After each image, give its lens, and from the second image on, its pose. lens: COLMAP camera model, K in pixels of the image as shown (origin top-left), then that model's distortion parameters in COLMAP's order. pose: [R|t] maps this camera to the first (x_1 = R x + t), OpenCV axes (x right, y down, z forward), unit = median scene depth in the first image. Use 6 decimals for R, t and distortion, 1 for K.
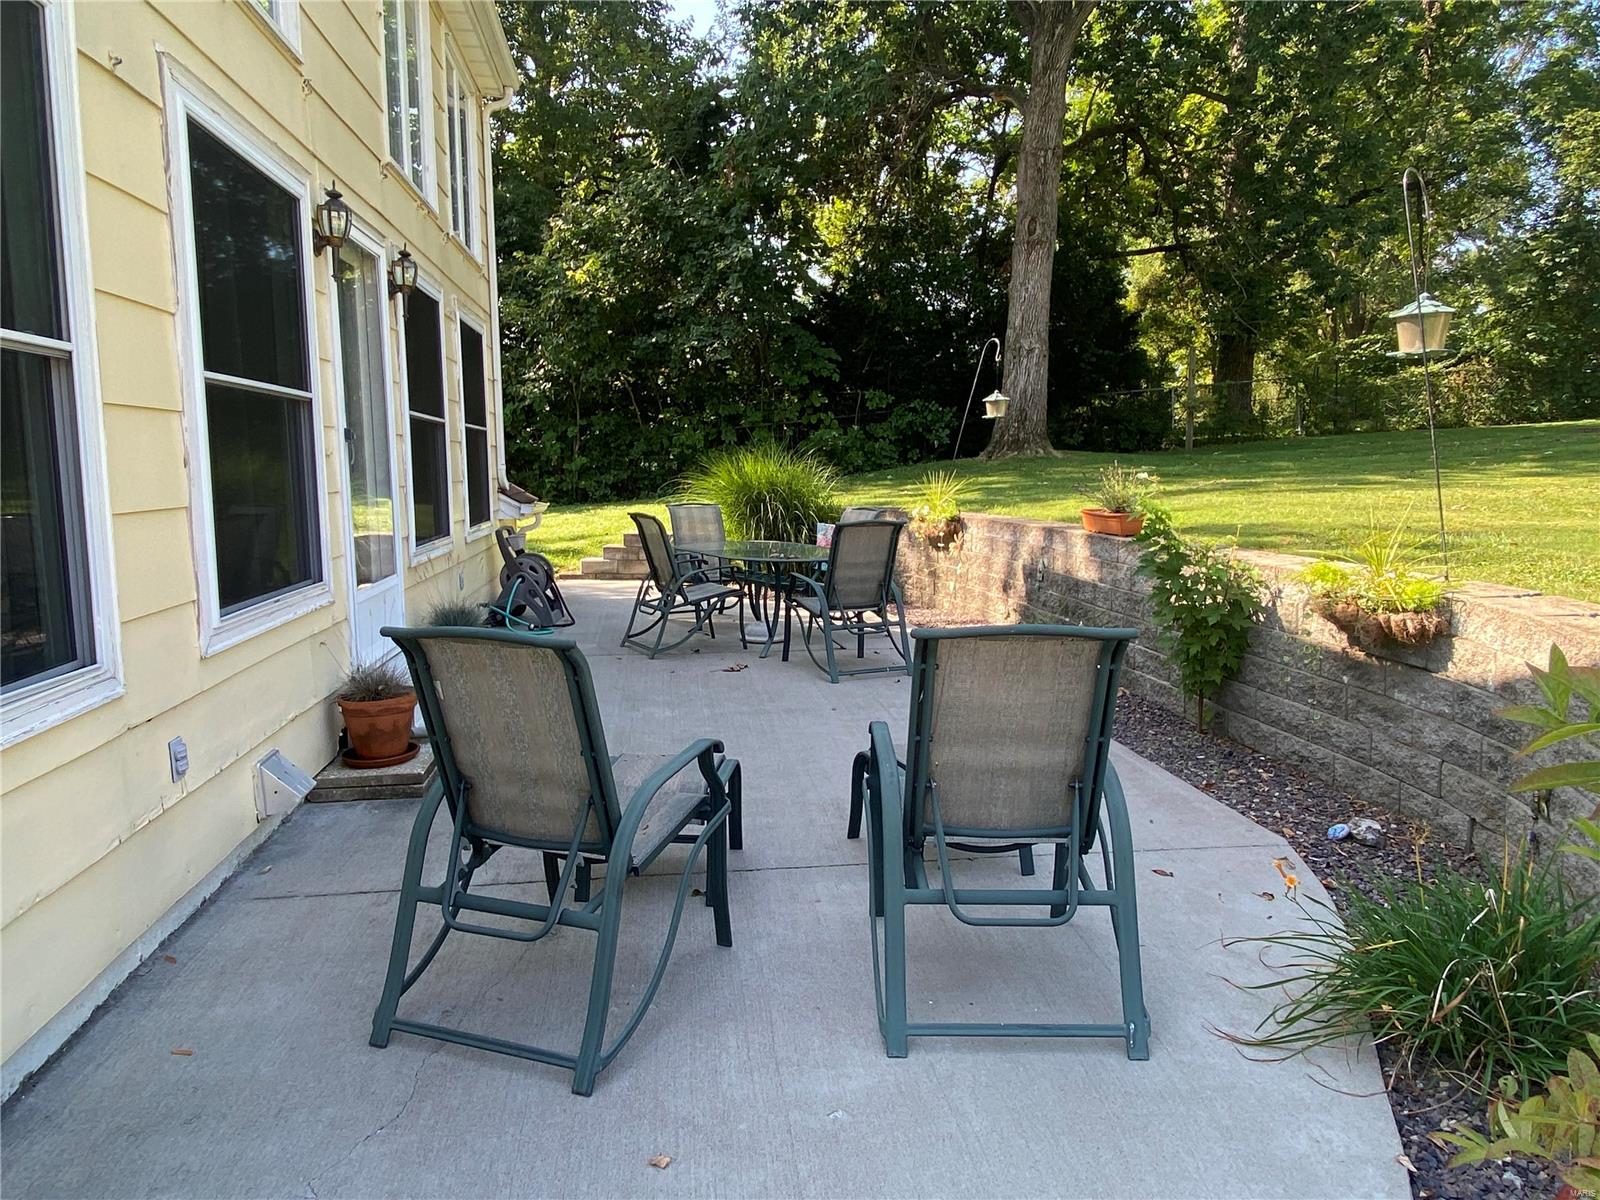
lens RADIAL K [[1041.4, 0, 800.0], [0, 1041.4, 596.0], [0, 0, 1]] dist [-0.005589, -0.001781]
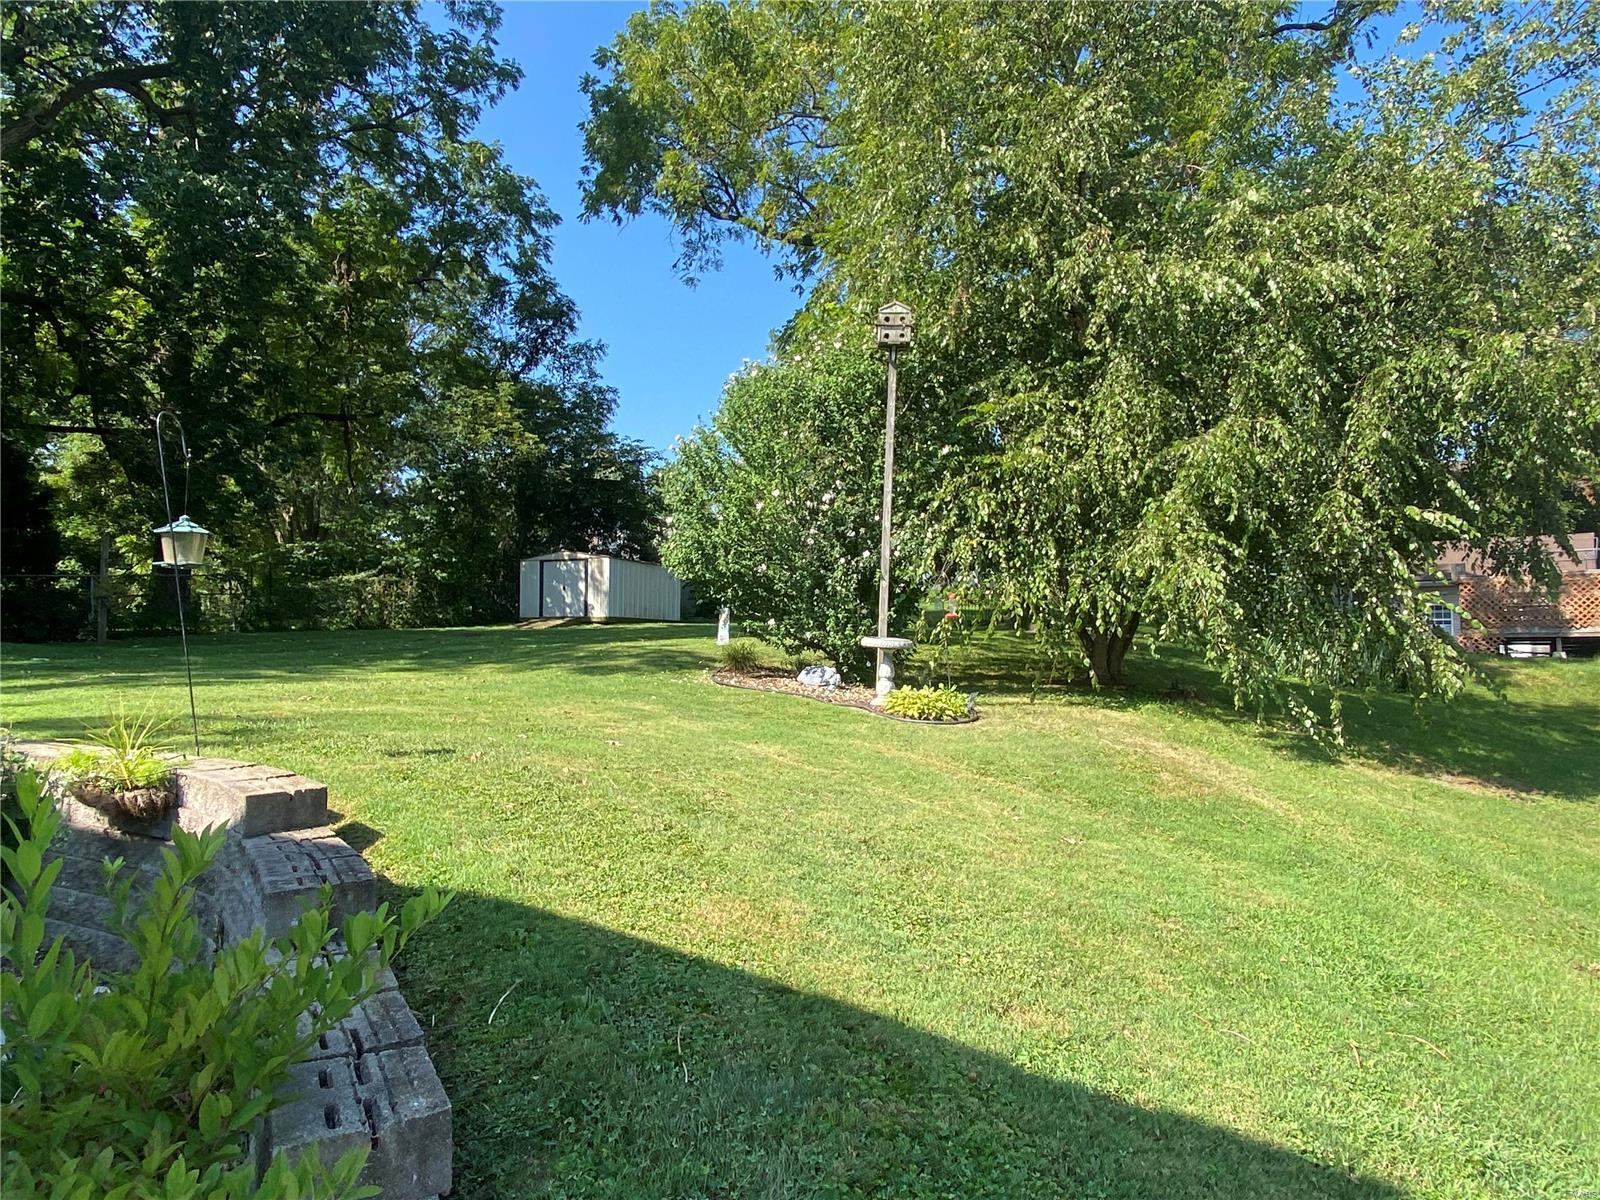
lens RADIAL K [[1041.4, 0, 799.6], [0, 1041.4, 605.9], [0, 0, 1]] dist [-0.005589, -0.001781]
pose [[0.627400, 0.055351, 0.776728, 0.054881], [0.082785, 0.987077, -0.137210, 0.012461], [-0.774284, 0.150387, 0.614709, -0.105361]]
